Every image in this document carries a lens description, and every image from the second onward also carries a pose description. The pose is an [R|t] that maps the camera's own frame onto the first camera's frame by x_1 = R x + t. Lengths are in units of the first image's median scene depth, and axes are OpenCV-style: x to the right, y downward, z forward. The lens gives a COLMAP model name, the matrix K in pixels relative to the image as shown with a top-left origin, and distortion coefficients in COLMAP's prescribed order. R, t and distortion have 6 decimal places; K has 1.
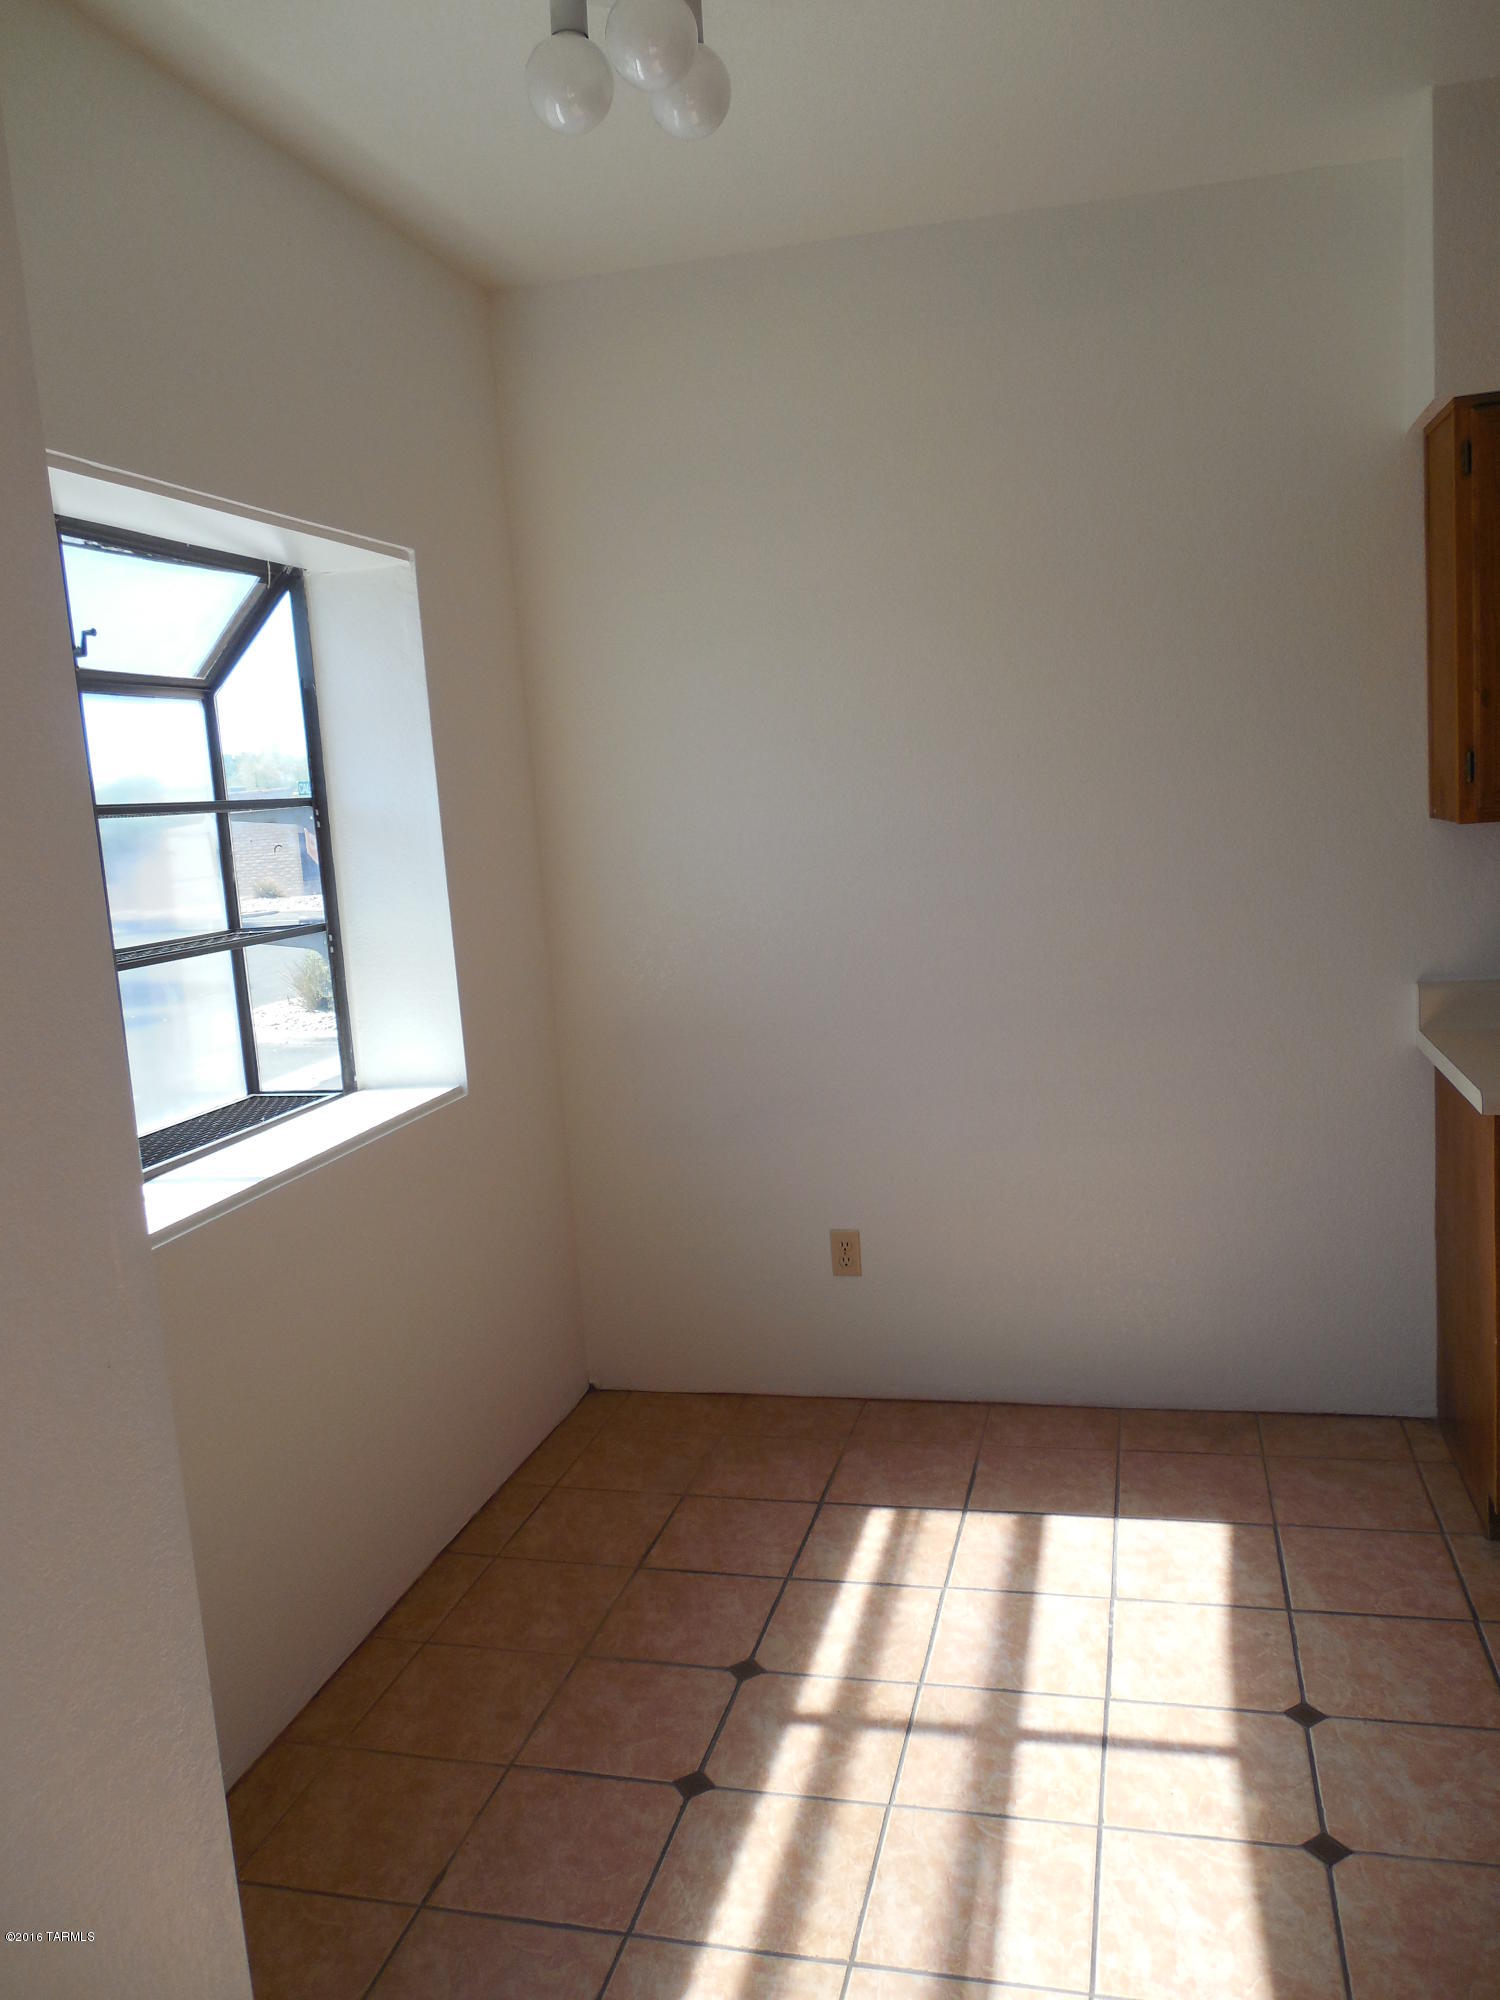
lens RADIAL K [[1492.6, 0, 750.0], [0, 1492.6, 1000.0], [0, 0, 1]] dist [-0.001243, -0.002776]
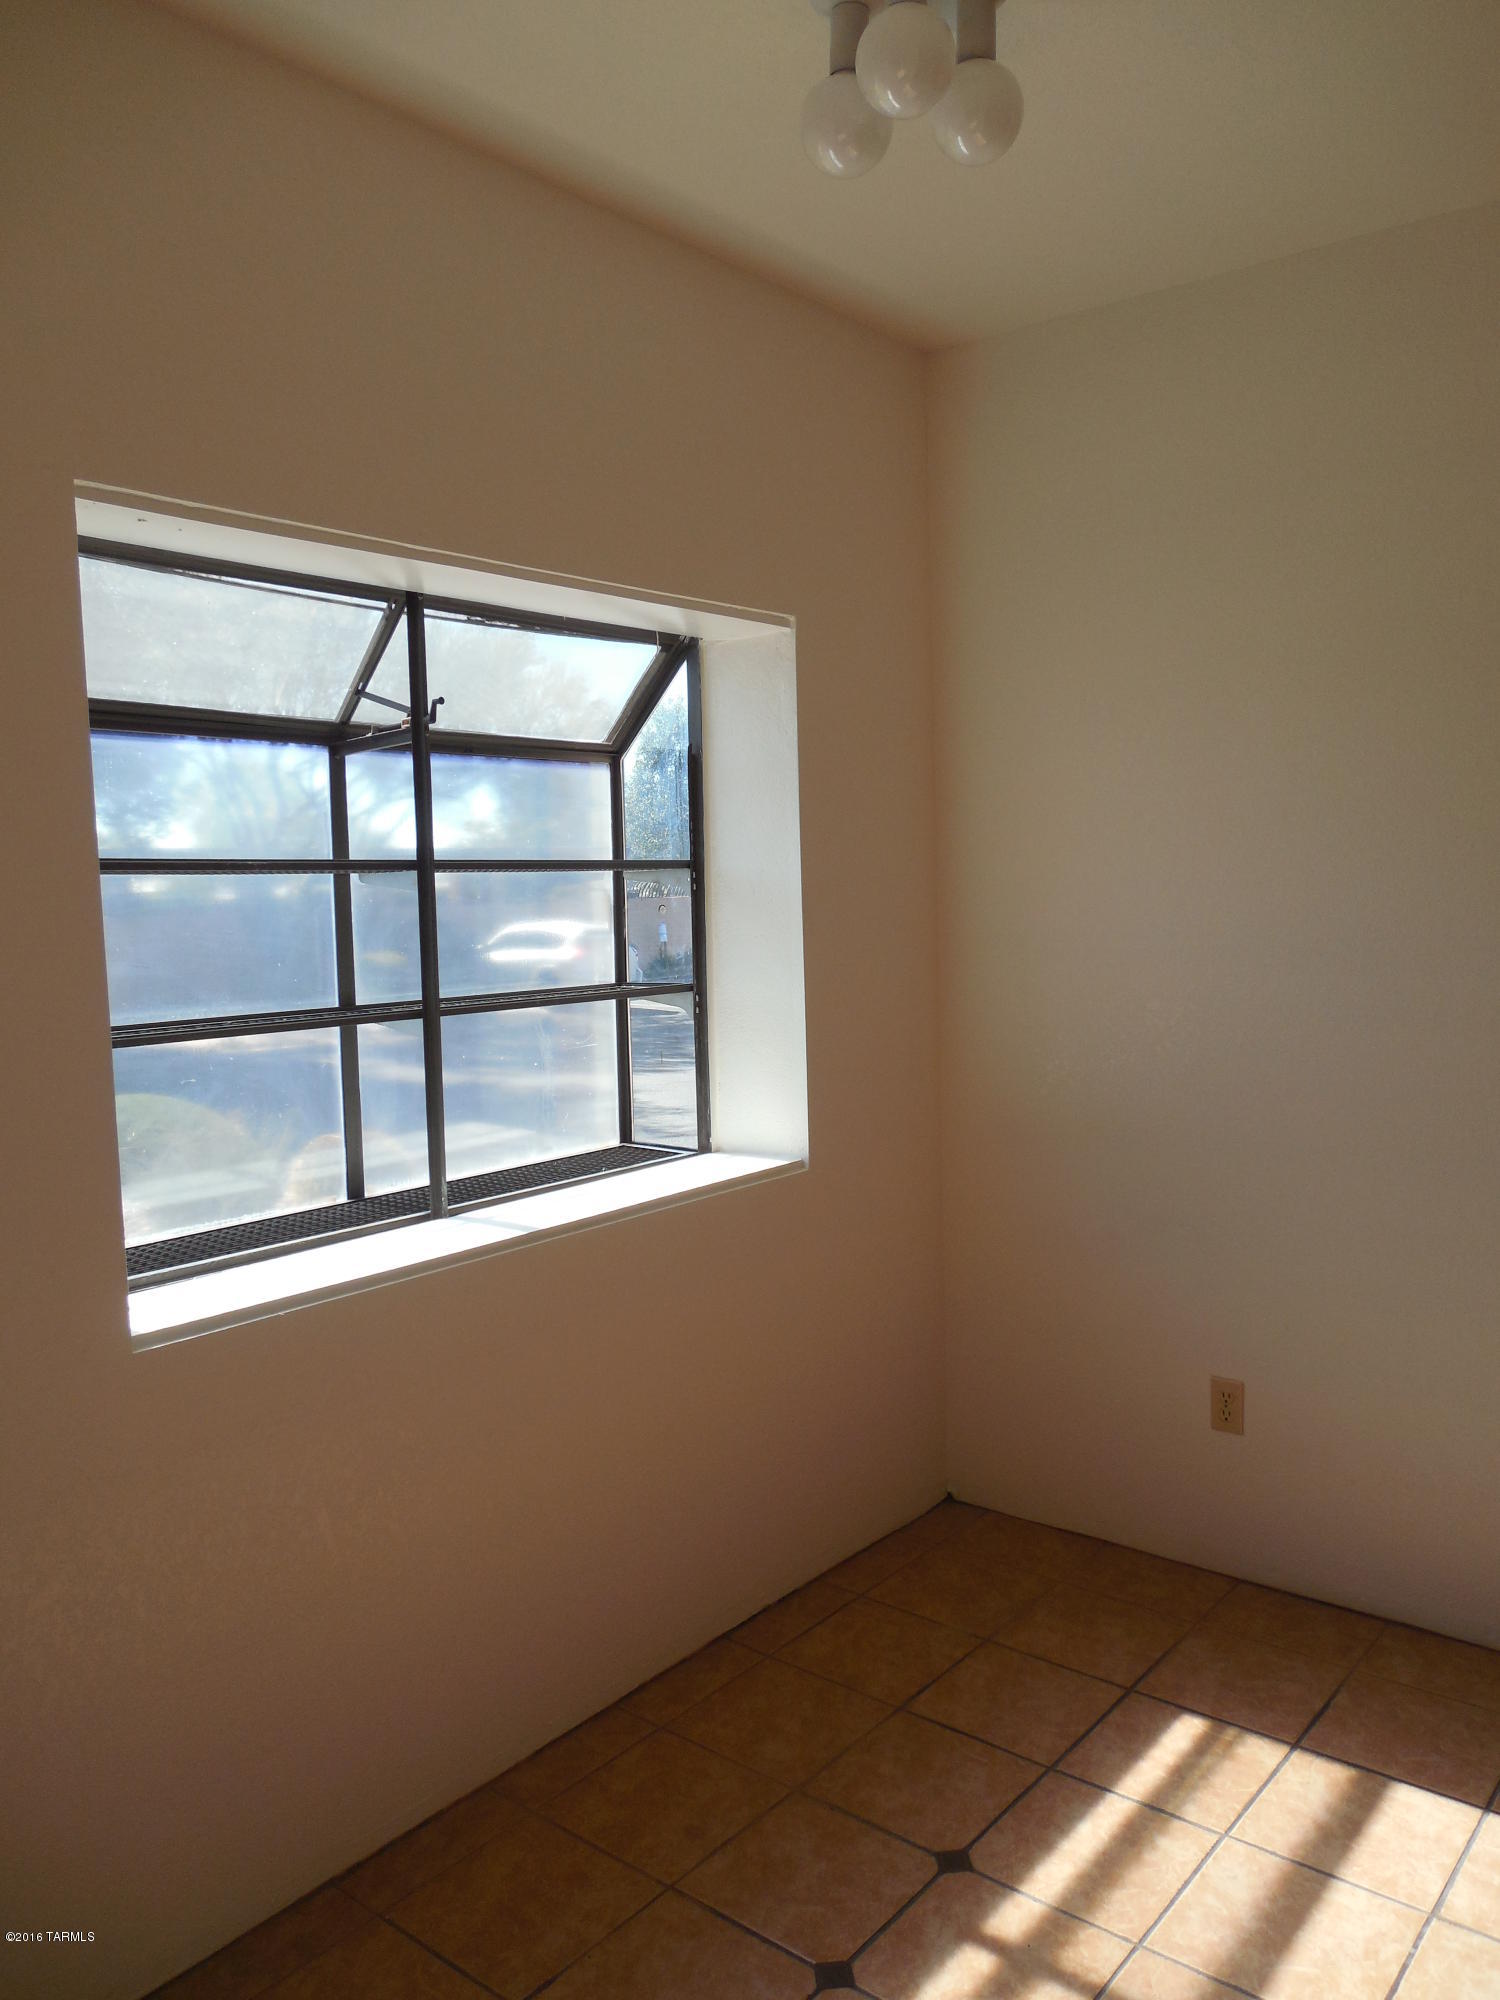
lens RADIAL K [[1487.1, 0, 750.0], [0, 1487.1, 1000.0], [0, 0, 1]] dist [-0.002596, -0.004742]
pose [[0.907615, 0.078782, -0.412346, 0.185477], [-0.096244, 0.995121, -0.021717, -0.024516], [0.408623, 0.059397, 0.910769, 0.105768]]
